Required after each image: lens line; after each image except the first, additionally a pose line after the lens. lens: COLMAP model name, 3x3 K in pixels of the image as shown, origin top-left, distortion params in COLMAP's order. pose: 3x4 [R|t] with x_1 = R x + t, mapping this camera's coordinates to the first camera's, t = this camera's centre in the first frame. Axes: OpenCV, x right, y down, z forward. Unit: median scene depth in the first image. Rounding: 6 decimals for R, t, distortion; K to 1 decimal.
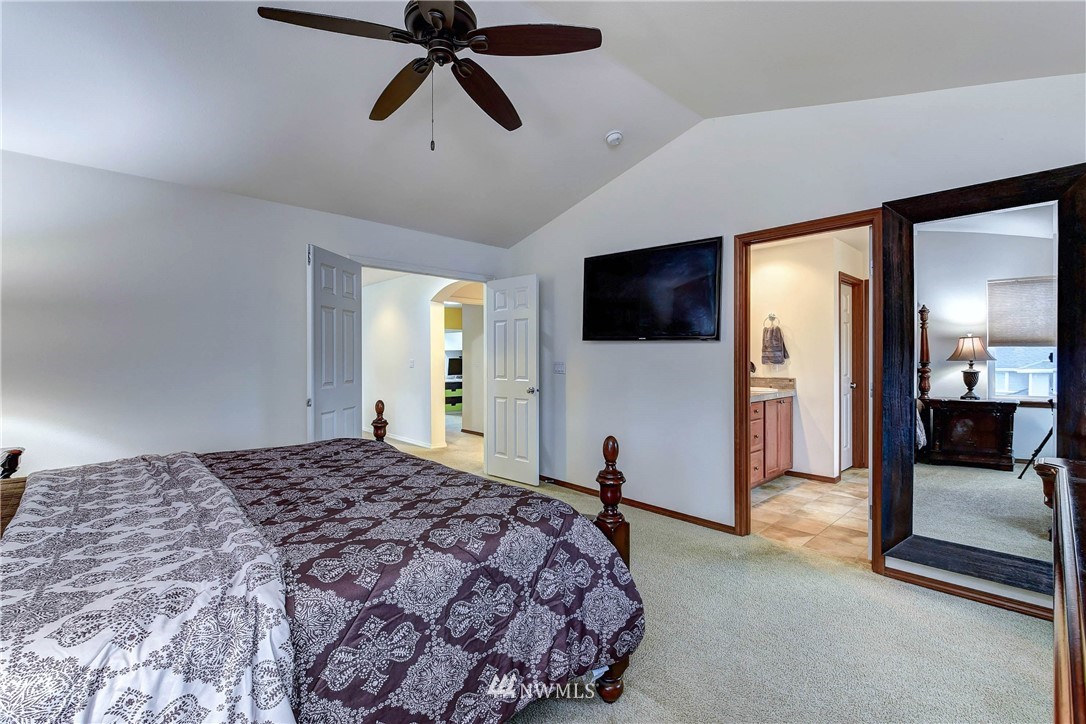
lens RADIAL K [[486.4, 0, 543.2], [0, 486.4, 361.1], [0, 0, 1]] dist [0.009008, -0.009977]
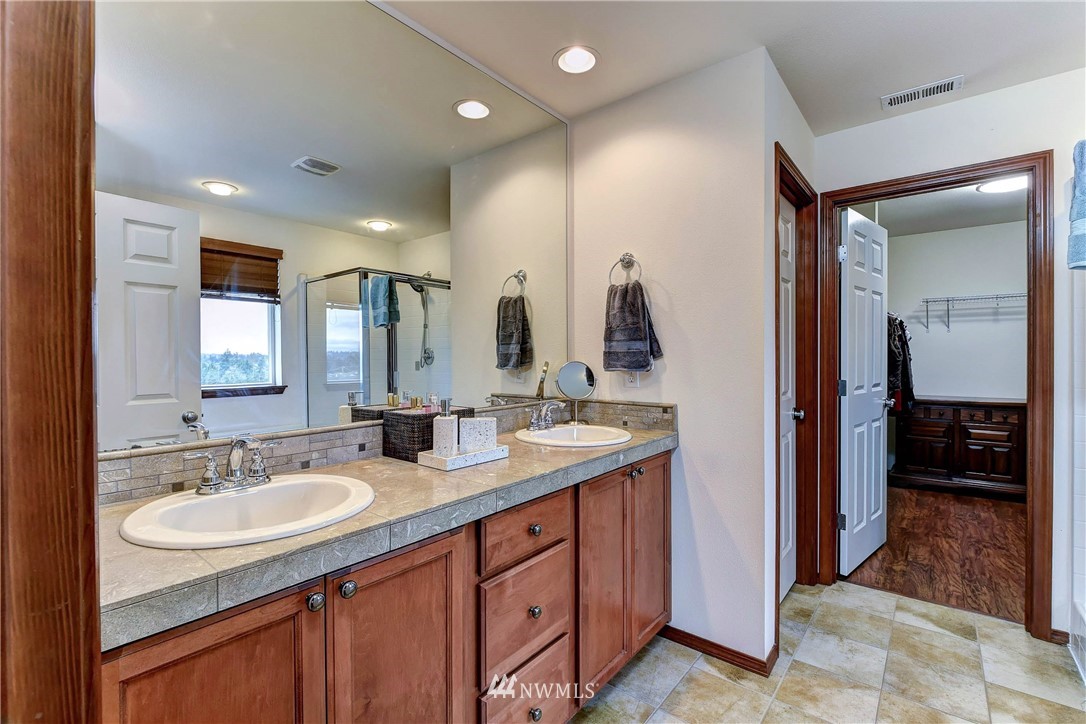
lens RADIAL K [[486.4, 0, 543.2], [0, 486.4, 359.5], [0, 0, 1]] dist [0.009008, -0.009977]
pose [[0.990502, -0.003950, 0.137443, 0.344848], [0.002082, 0.999904, 0.013734, -0.009766], [-0.137484, -0.013318, 0.990414, 0.598998]]
